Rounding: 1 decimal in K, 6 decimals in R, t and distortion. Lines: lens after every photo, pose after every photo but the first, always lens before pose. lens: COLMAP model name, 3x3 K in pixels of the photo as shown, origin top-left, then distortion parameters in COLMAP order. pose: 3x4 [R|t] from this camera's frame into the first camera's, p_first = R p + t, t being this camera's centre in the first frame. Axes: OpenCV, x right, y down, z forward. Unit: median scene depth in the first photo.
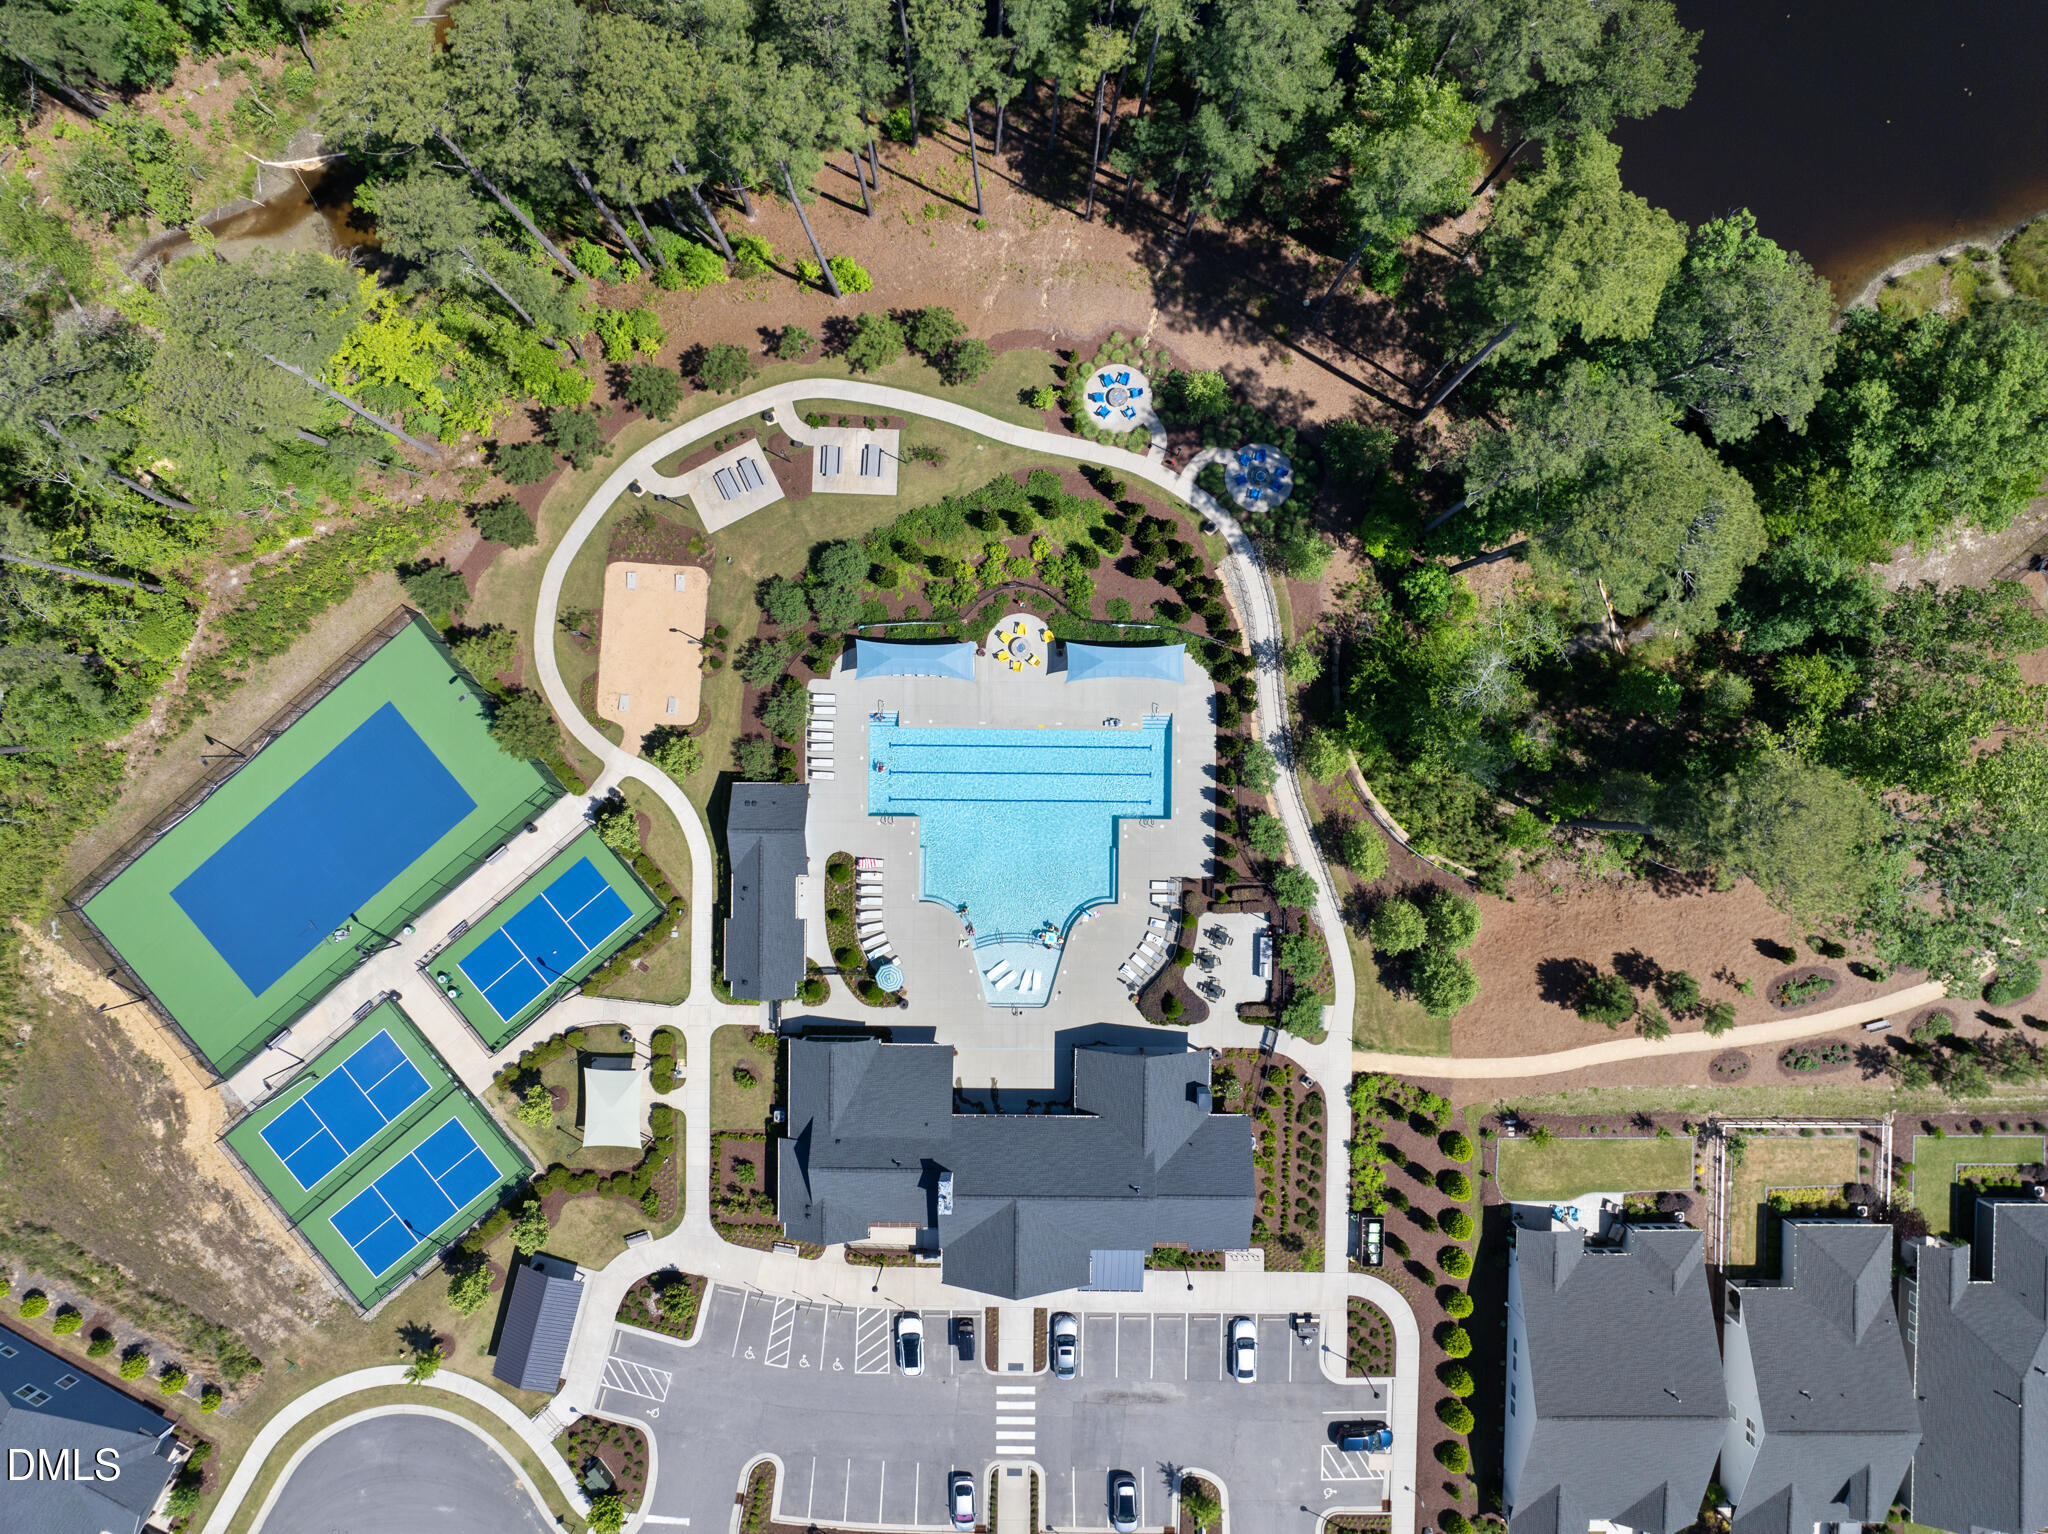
lens RADIAL K [[1432.0, 0, 1028.3], [0, 1432.0, 769.0], [0, 0, 1]] dist [-0.049006, 0.015724]
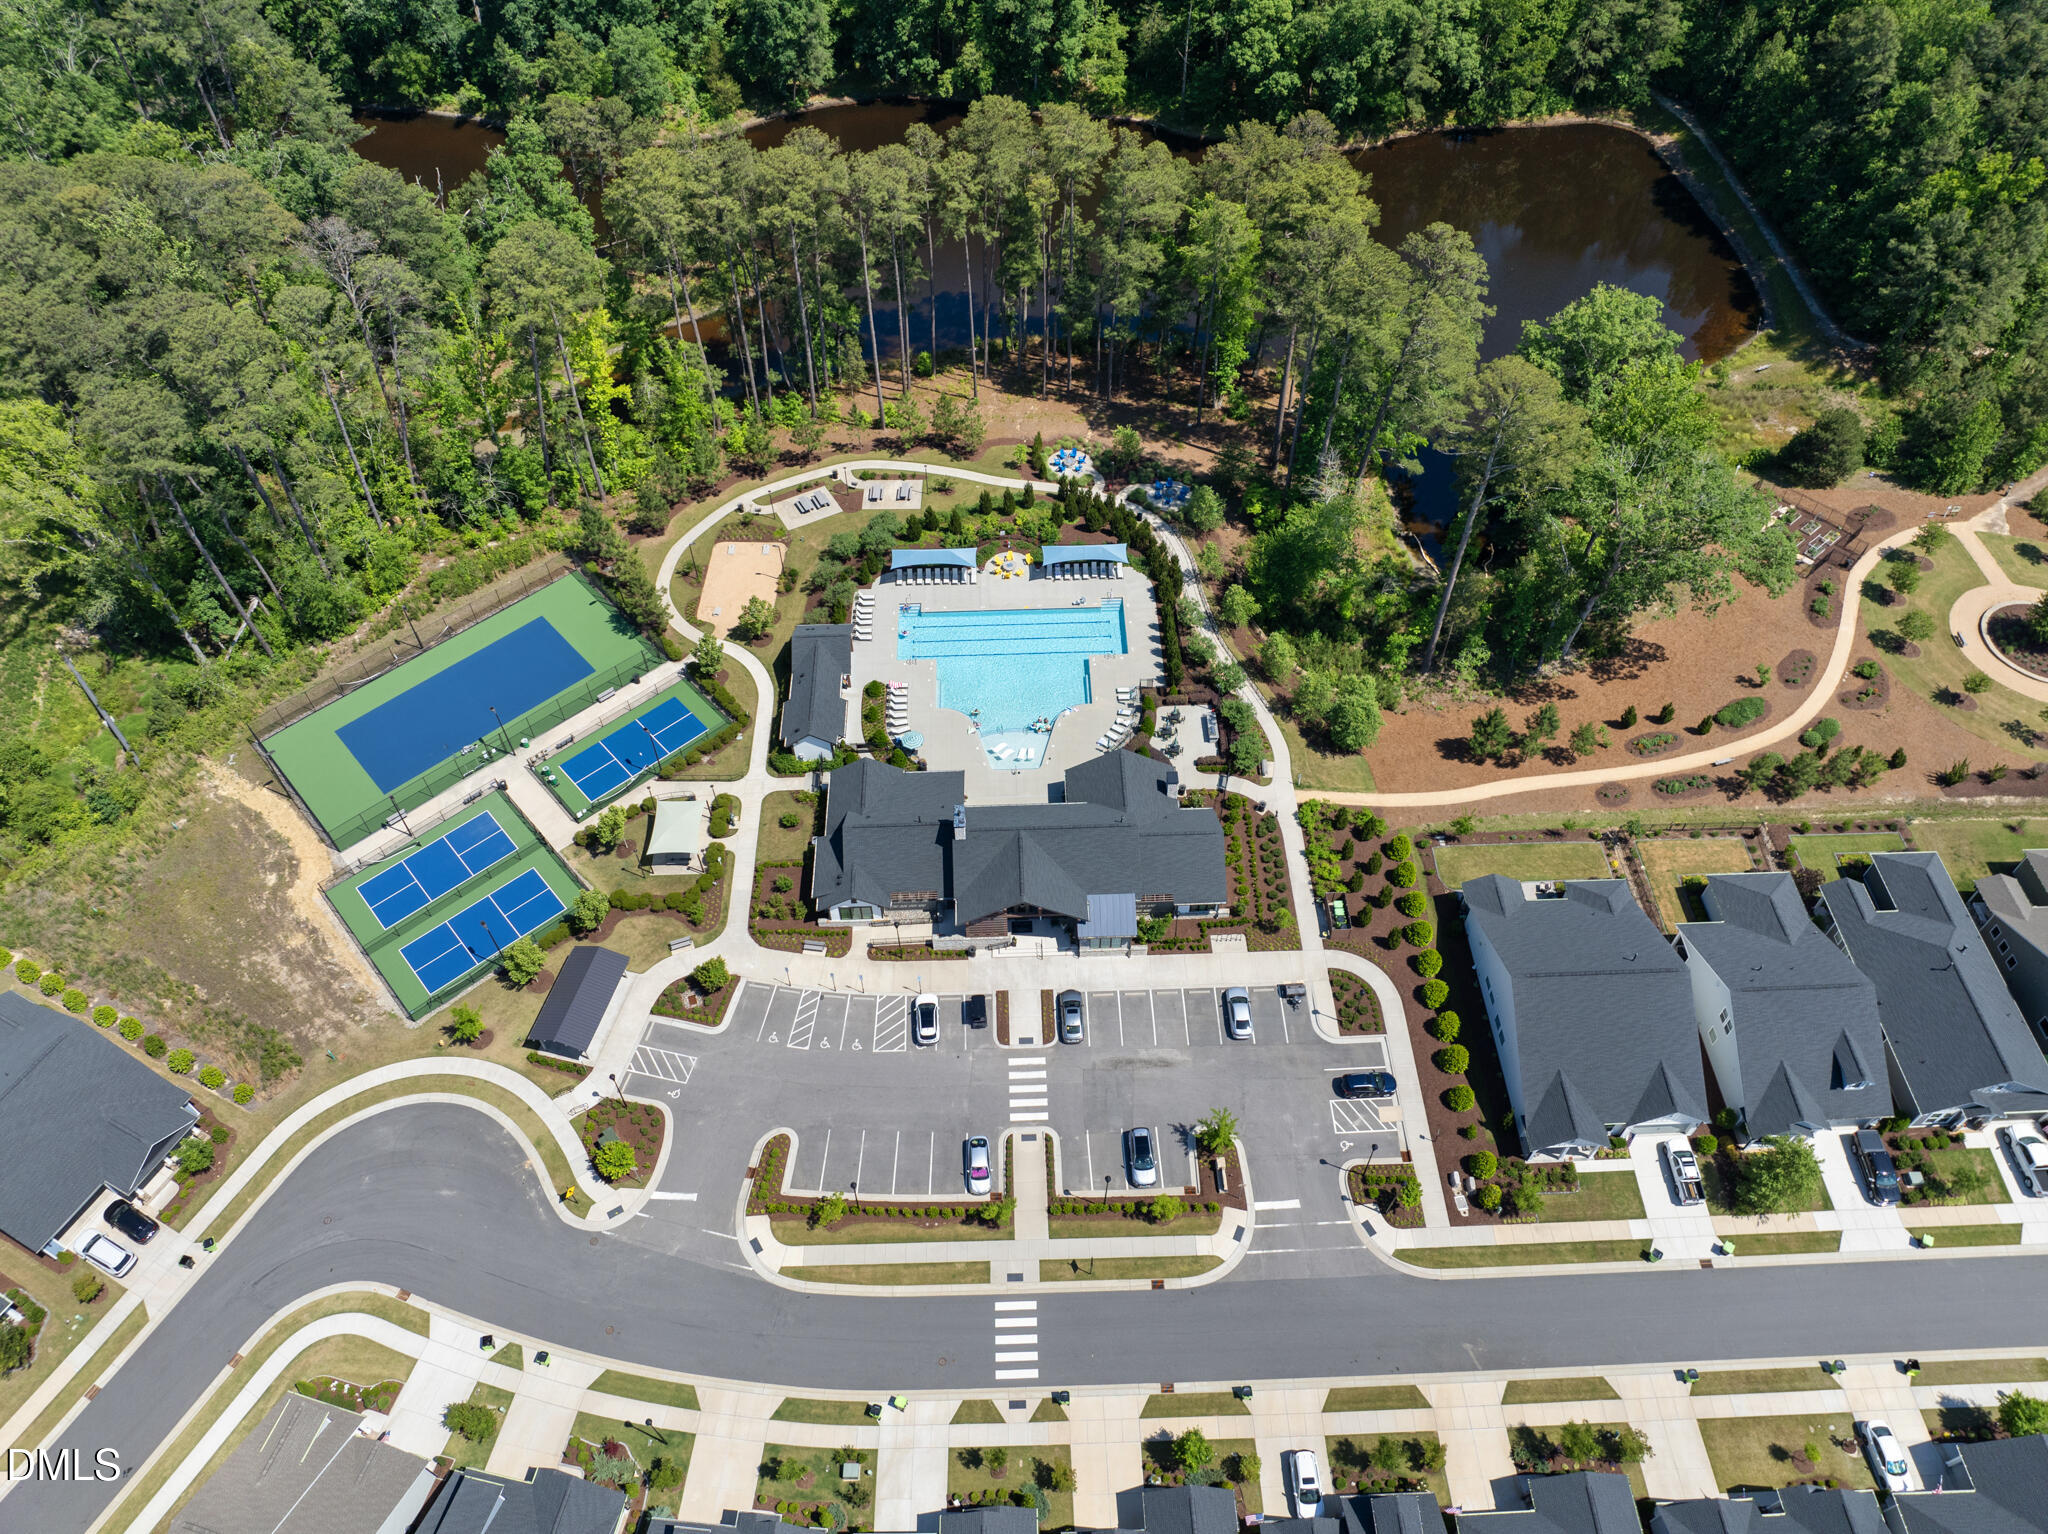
lens RADIAL K [[1432.0, 0, 1020.1], [0, 1432.0, 758.1], [0, 0, 1]] dist [-0.049006, 0.015724]
pose [[0.999364, -0.030444, 0.018581, -0.026550], [0.035259, 0.764840, -0.643255, 0.942110], [0.005372, 0.643501, 0.765427, 0.055600]]
